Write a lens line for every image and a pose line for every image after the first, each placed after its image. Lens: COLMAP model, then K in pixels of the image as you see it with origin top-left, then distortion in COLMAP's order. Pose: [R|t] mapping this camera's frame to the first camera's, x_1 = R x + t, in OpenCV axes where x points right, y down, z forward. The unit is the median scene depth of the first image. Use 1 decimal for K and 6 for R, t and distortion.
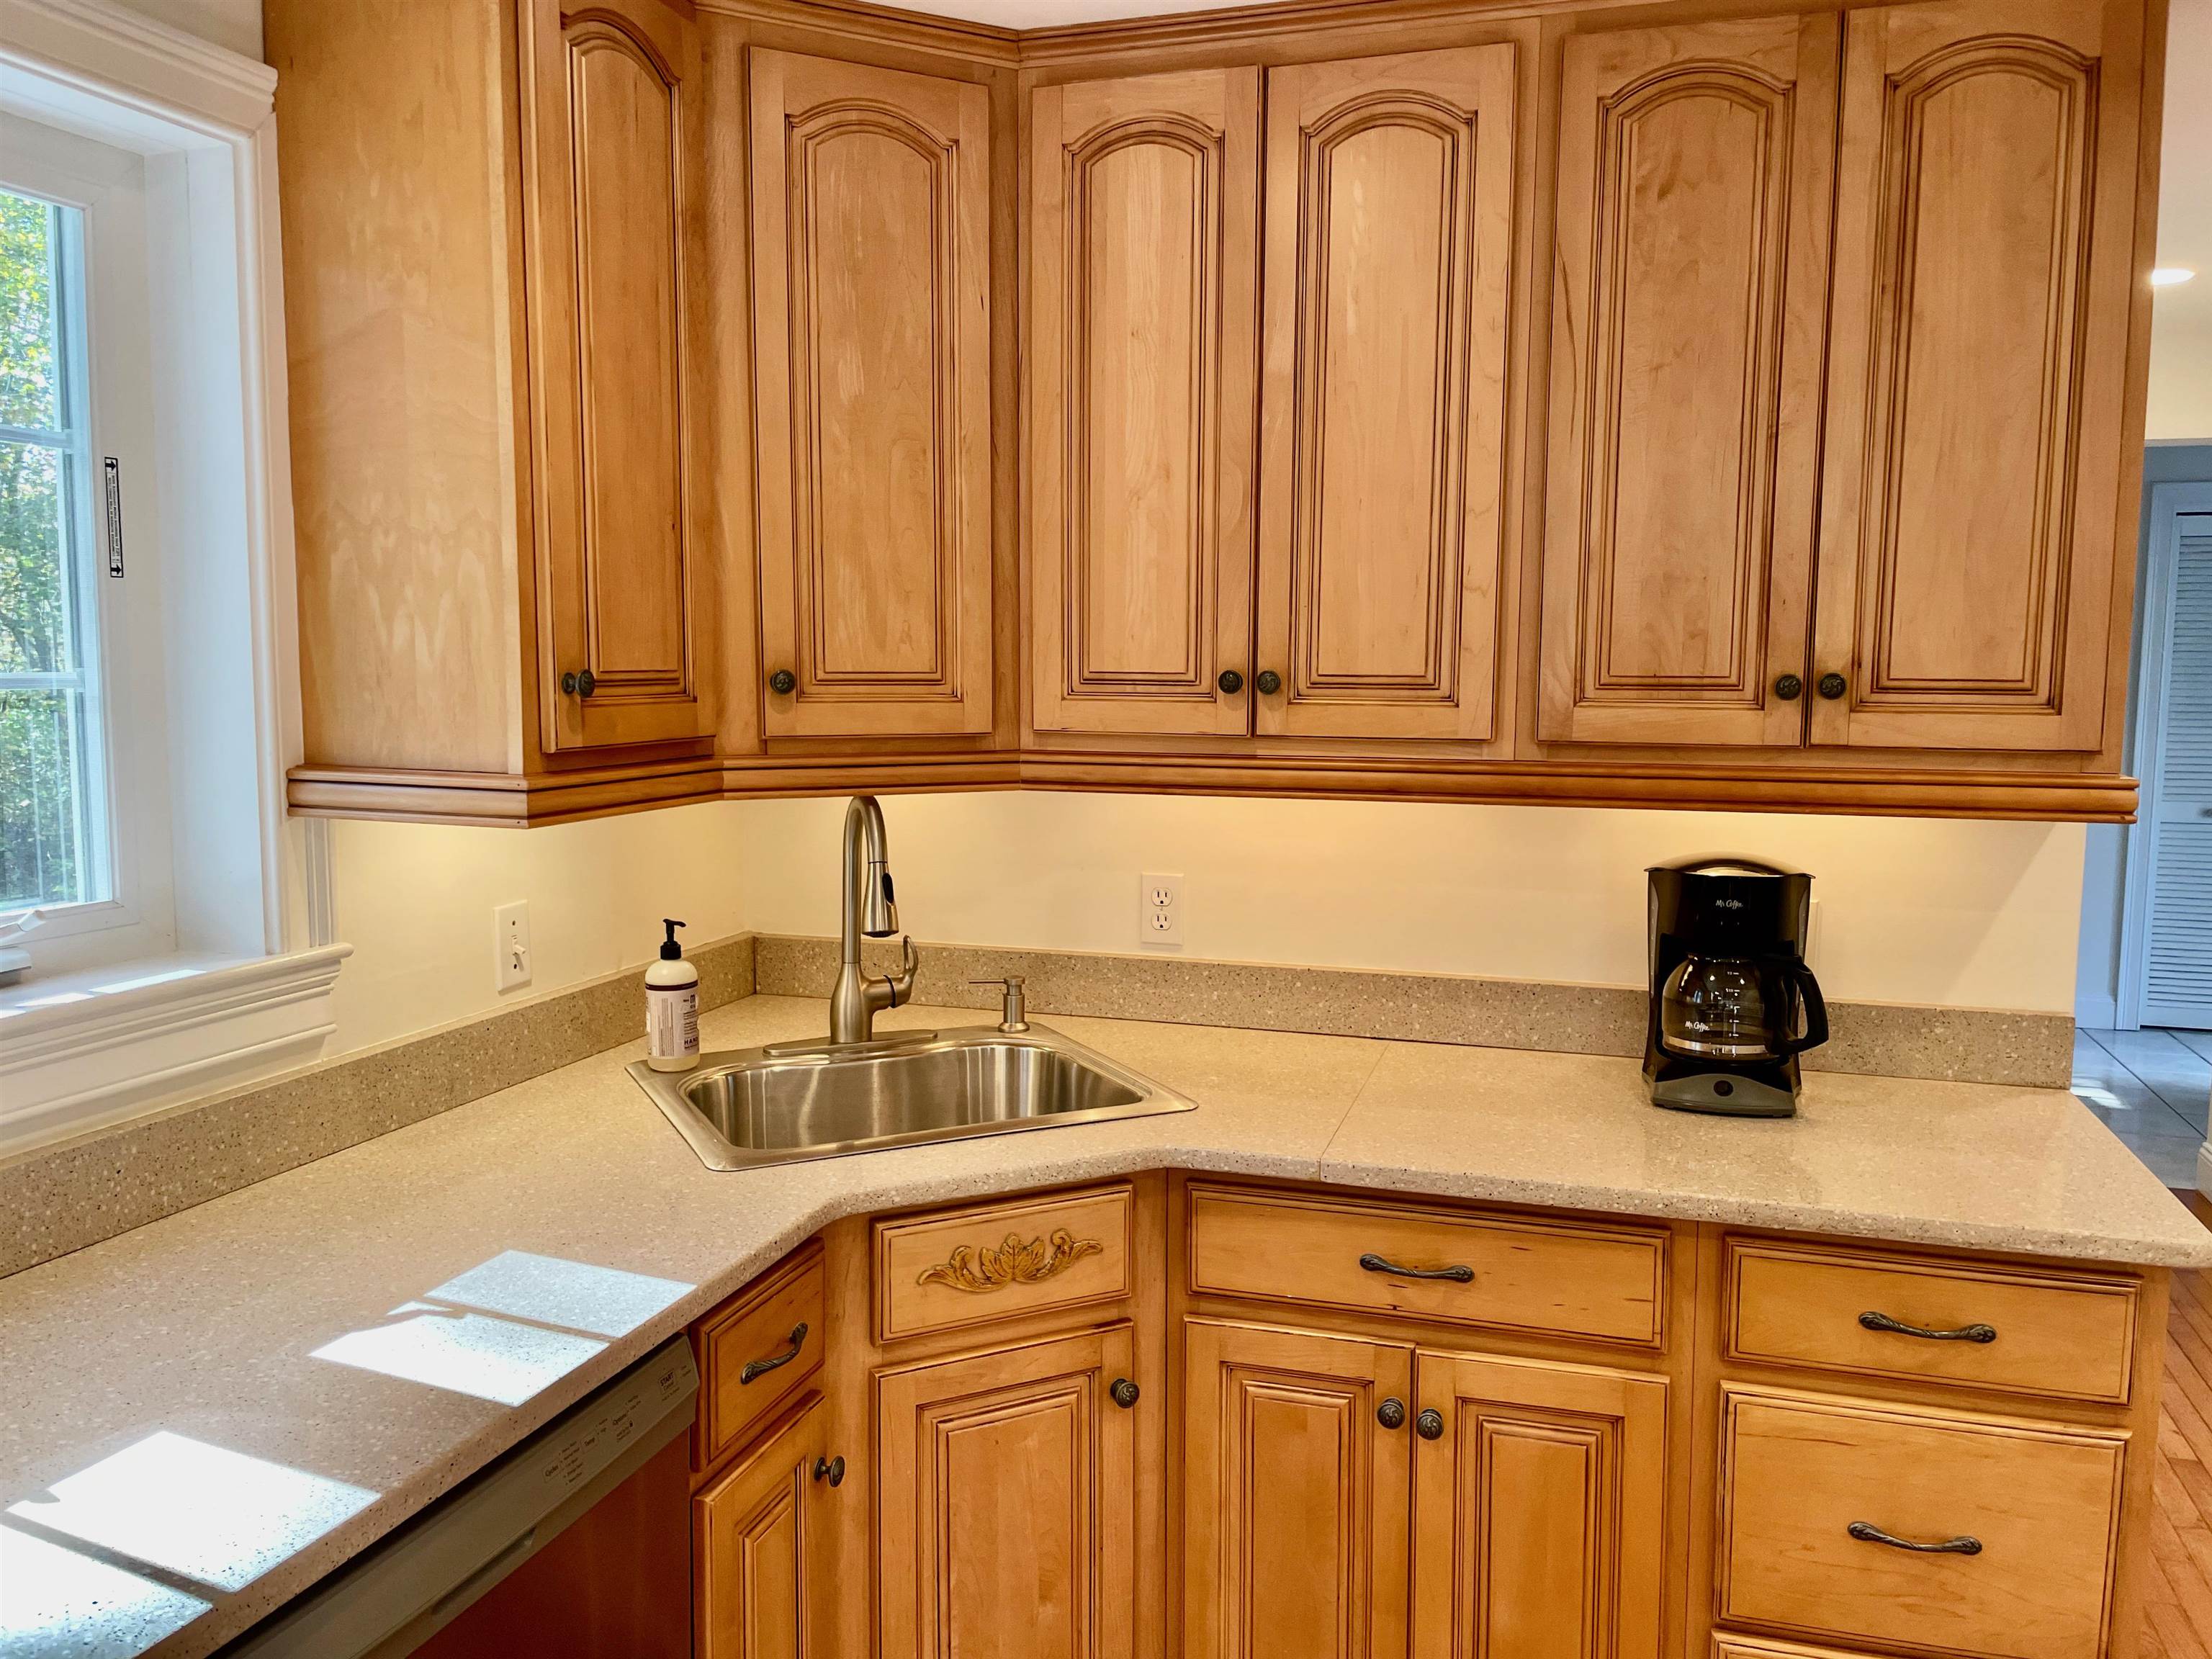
lens RADIAL K [[1677.8, 0, 1104.5], [0, 1677.8, 829.0], [0, 0, 1]] dist [0.073183, -0.099410]
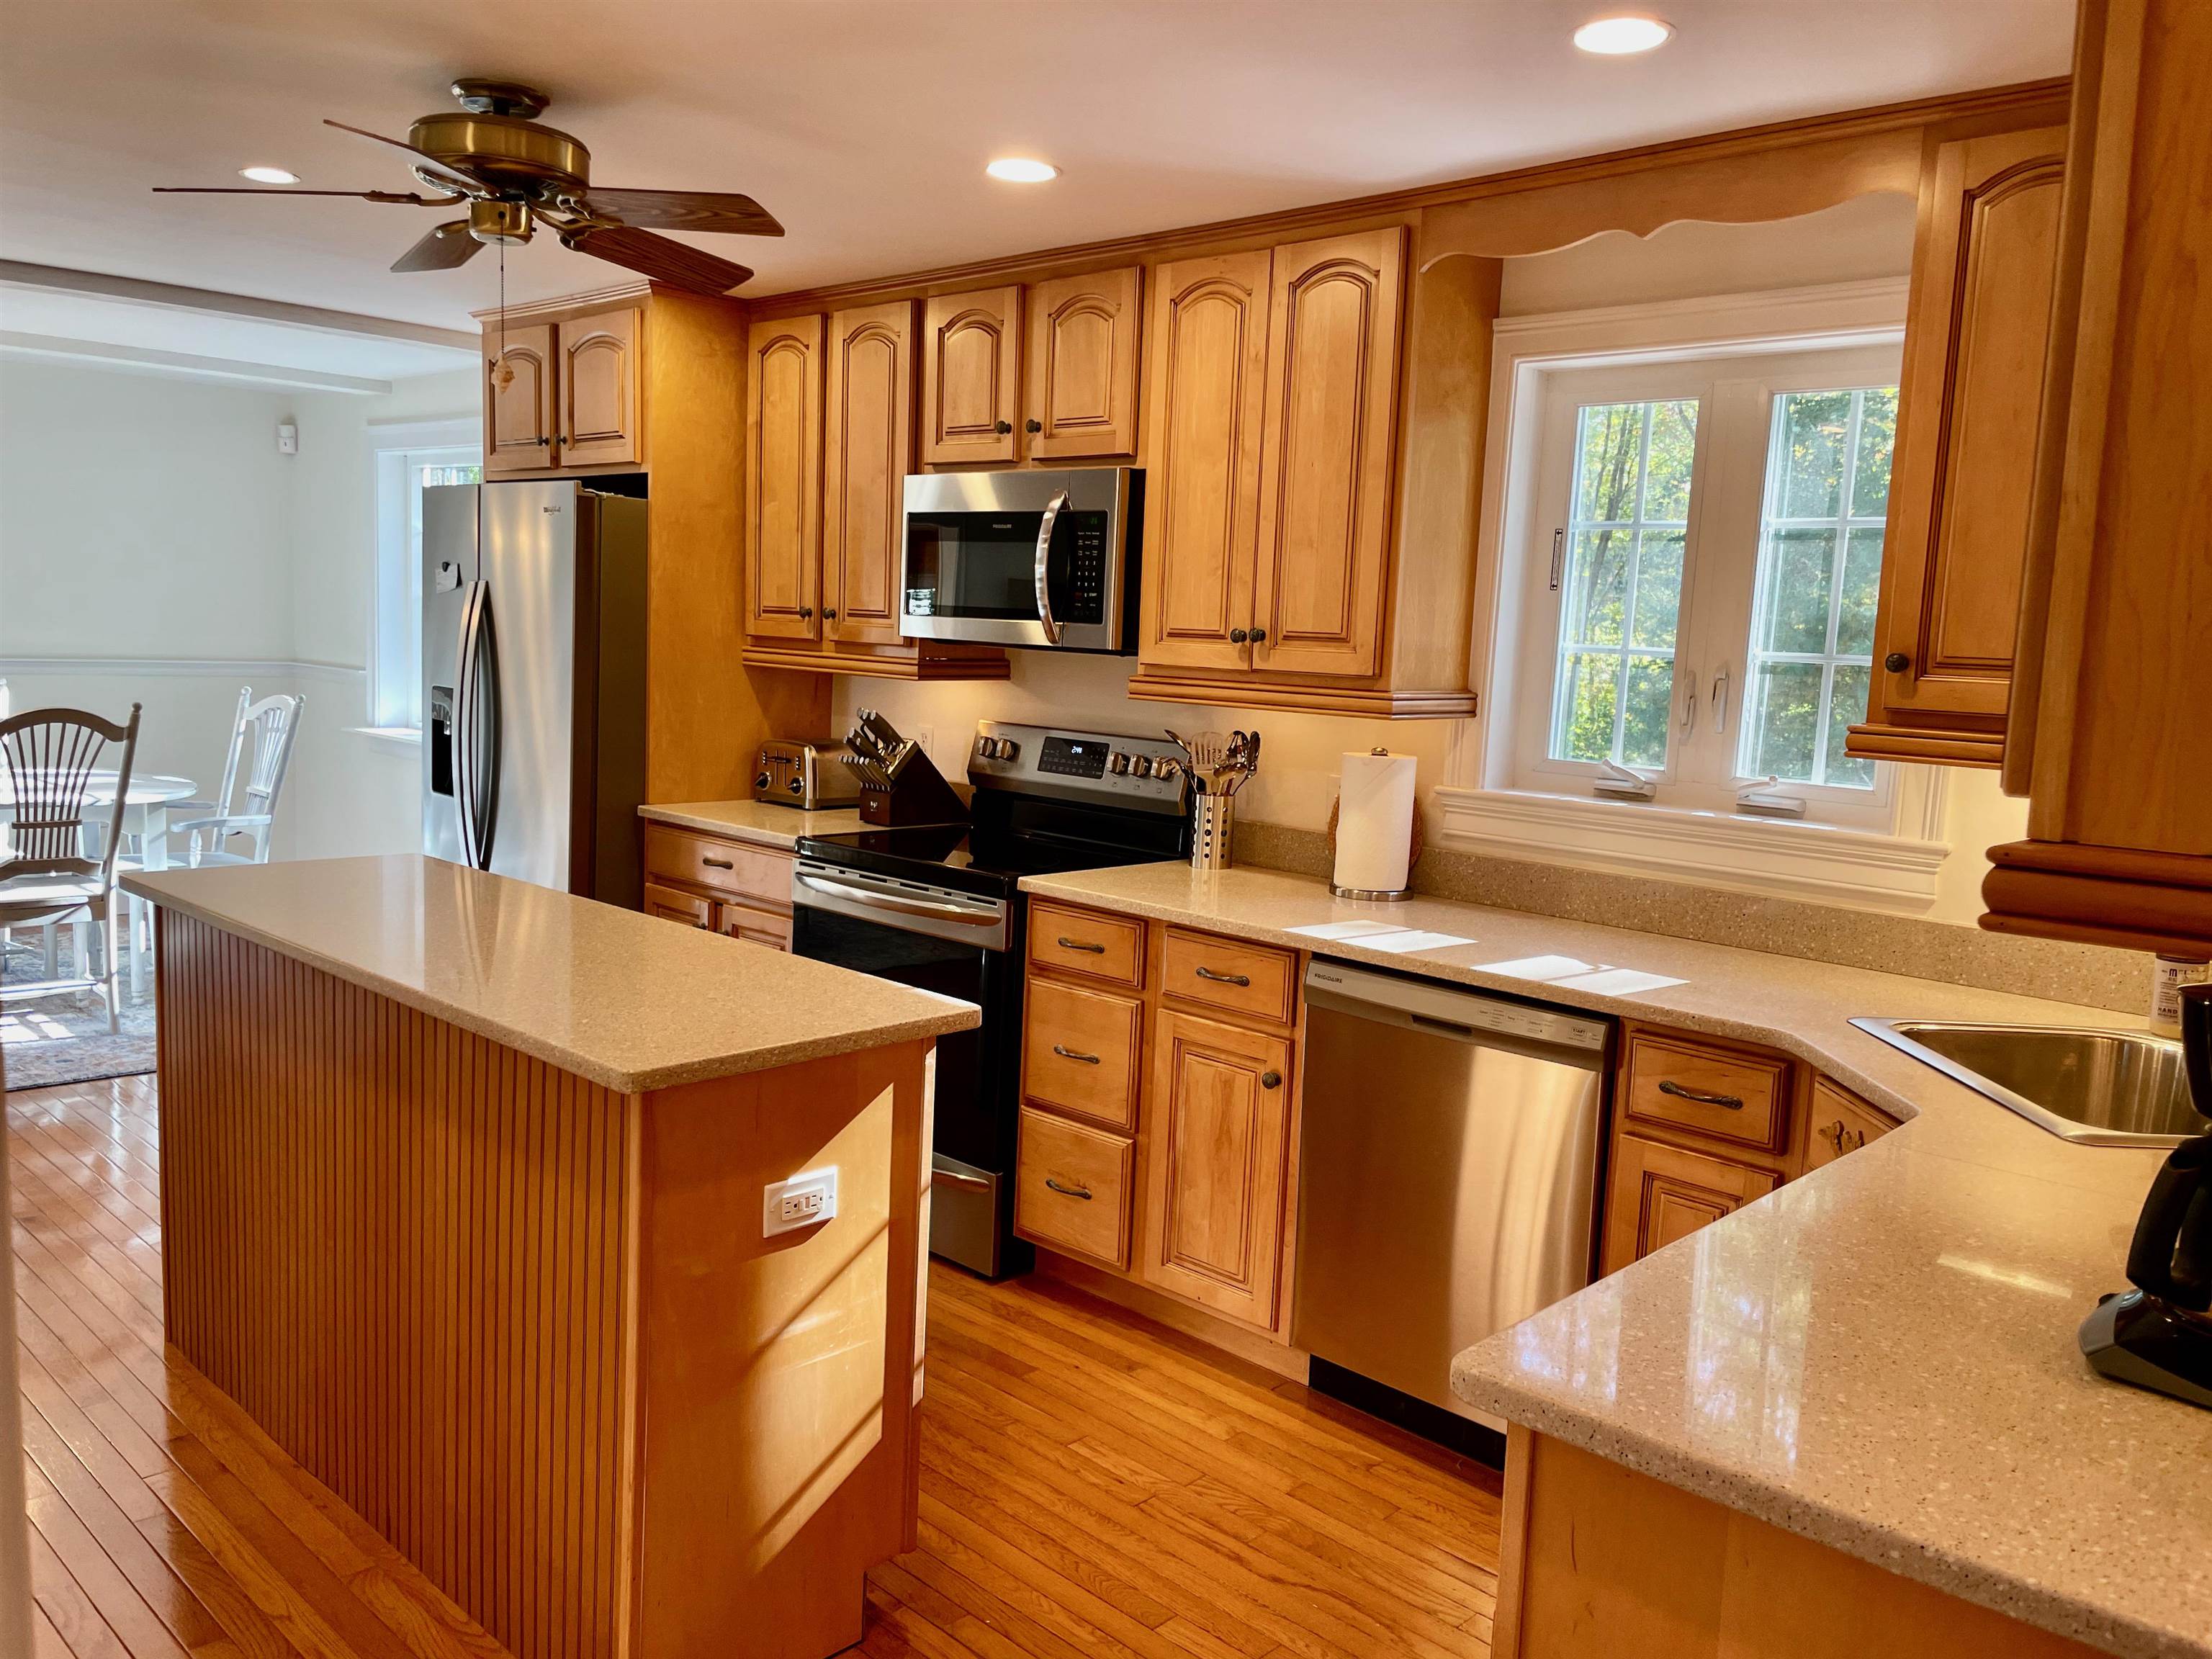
lens RADIAL K [[1677.8, 0, 1113.2], [0, 1677.8, 833.6], [0, 0, 1]] dist [0.073183, -0.099410]
pose [[-0.436697, 0.086937, -0.895398, 1.113525], [-0.140097, 0.976604, 0.163149, -0.075328], [0.888633, 0.196689, -0.414300, 0.904666]]
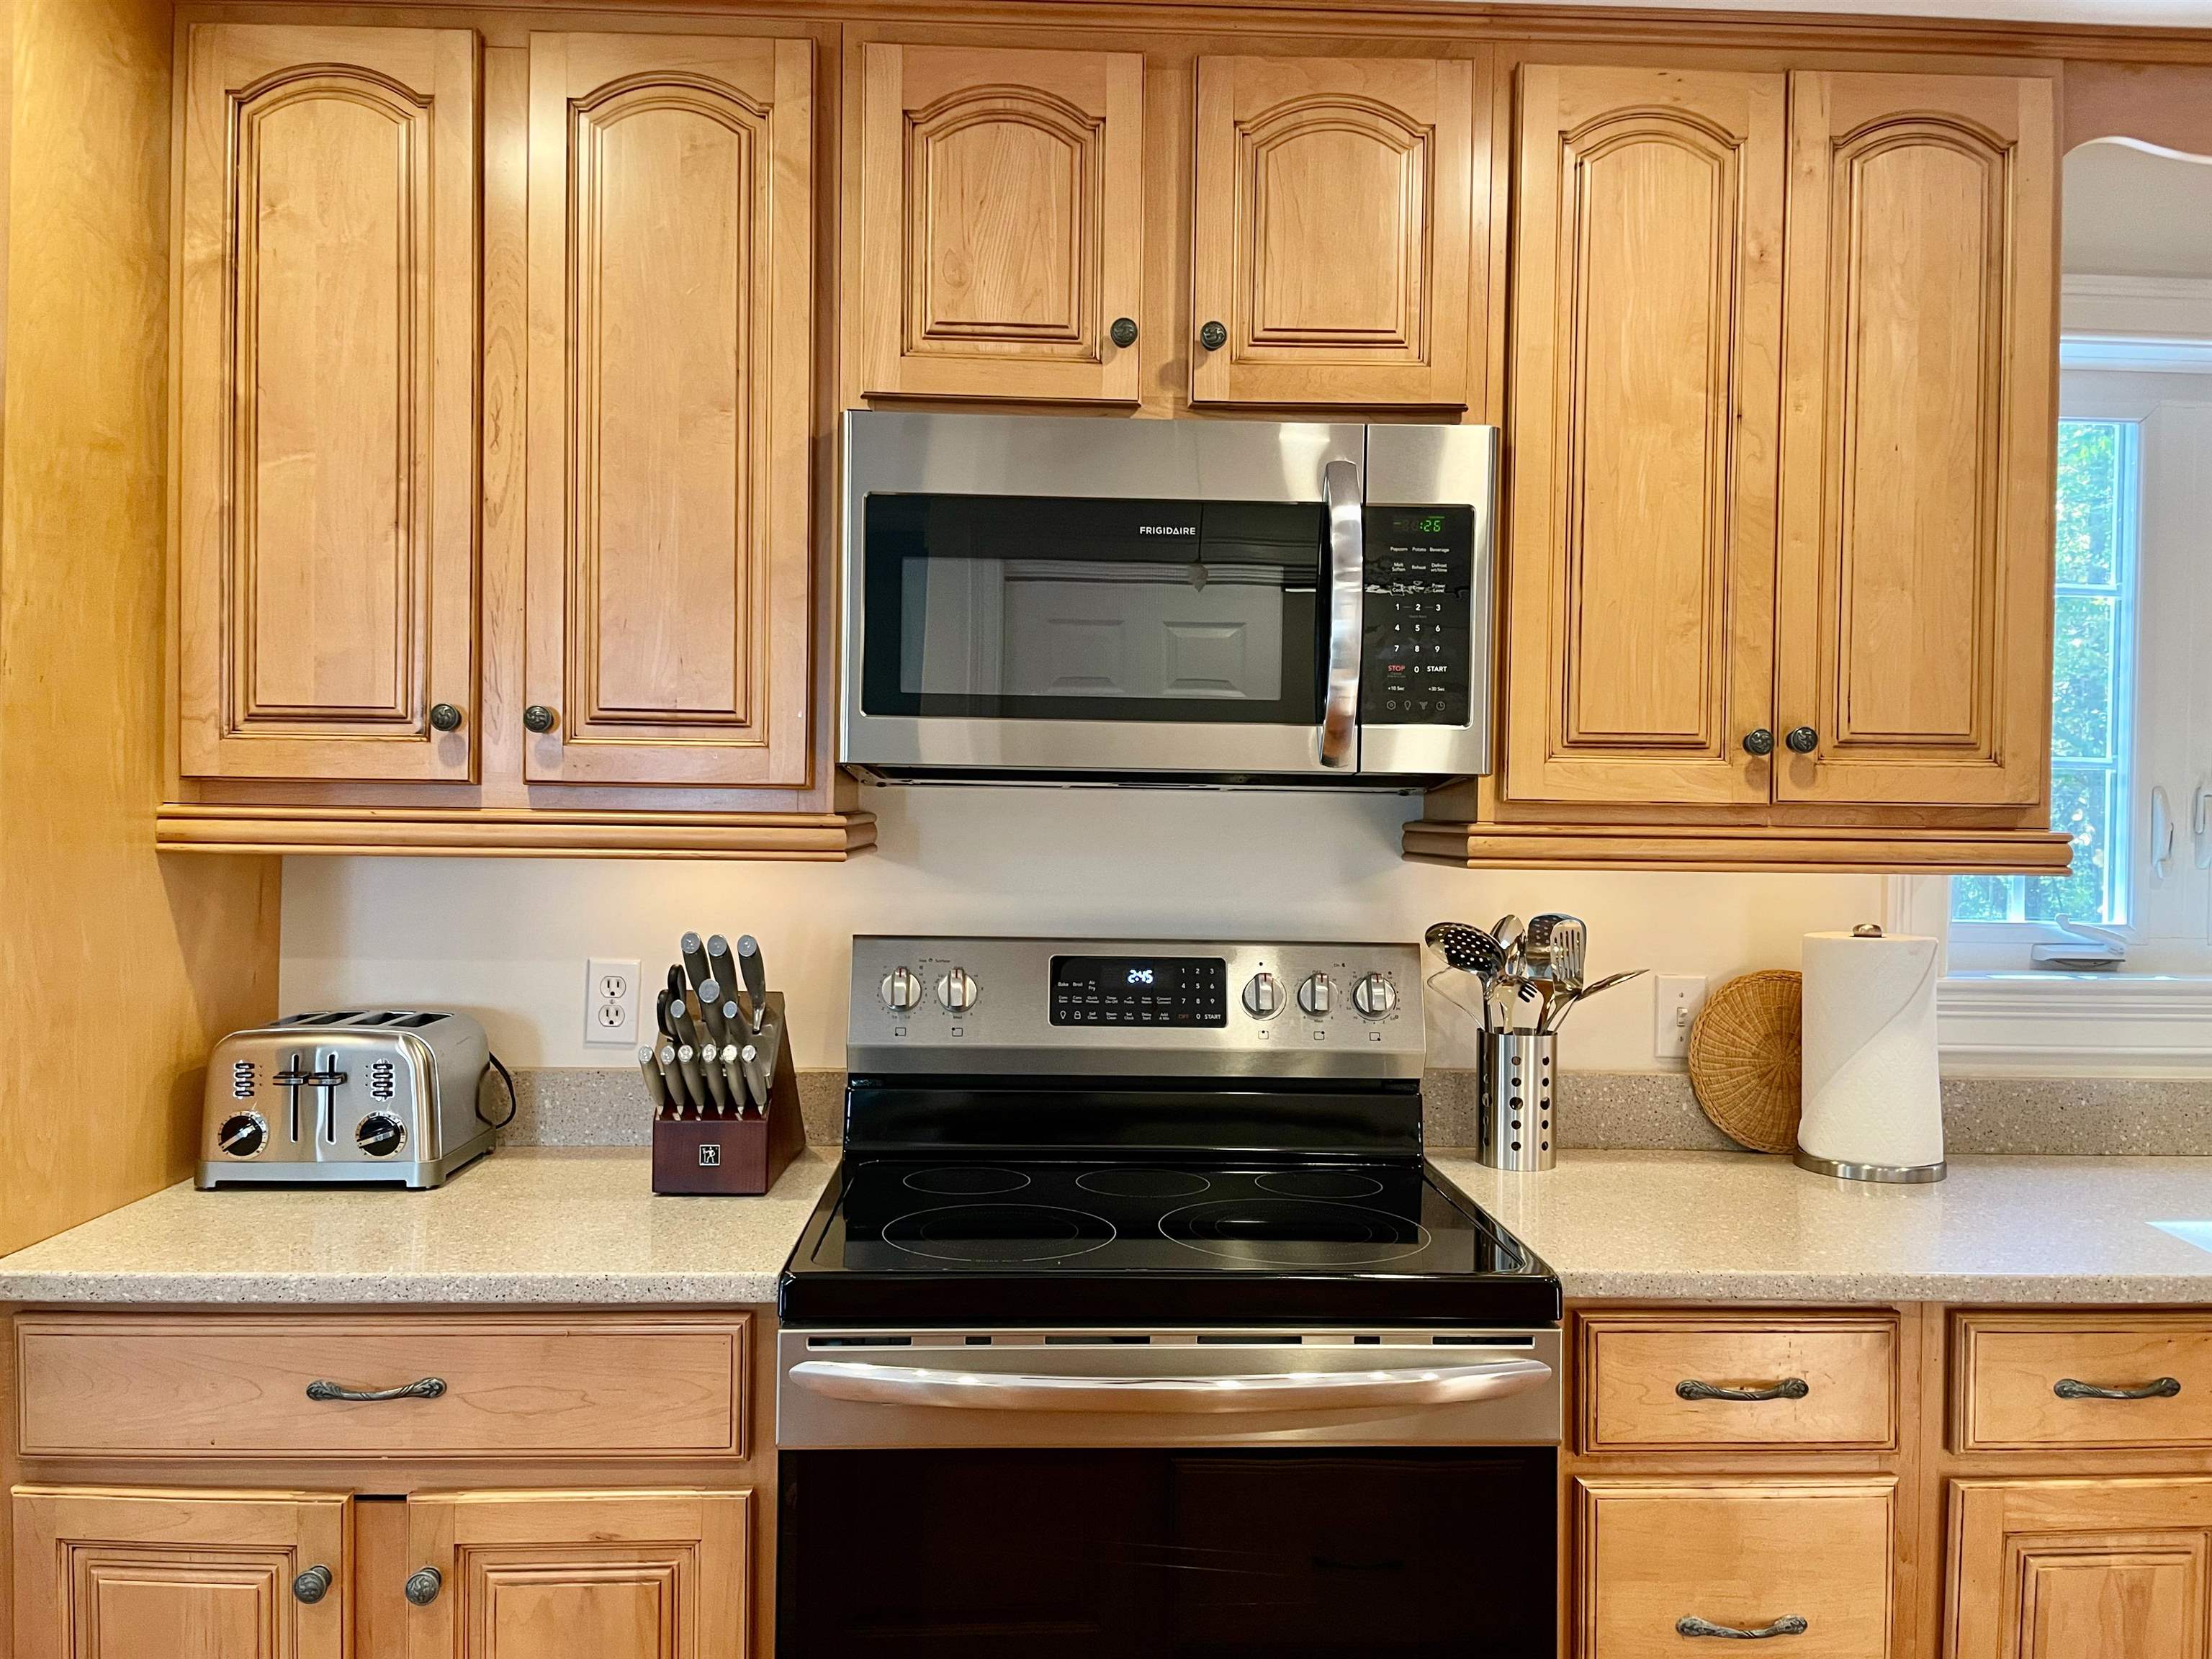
lens RADIAL K [[1677.8, 0, 1099.5], [0, 1677.8, 825.7], [0, 0, 1]] dist [0.073183, -0.099410]
pose [[0.334755, 0.002937, -0.942301, 0.299405], [-0.110083, 0.993270, -0.036011, 0.107653], [0.935853, 0.115786, 0.332826, -0.366258]]
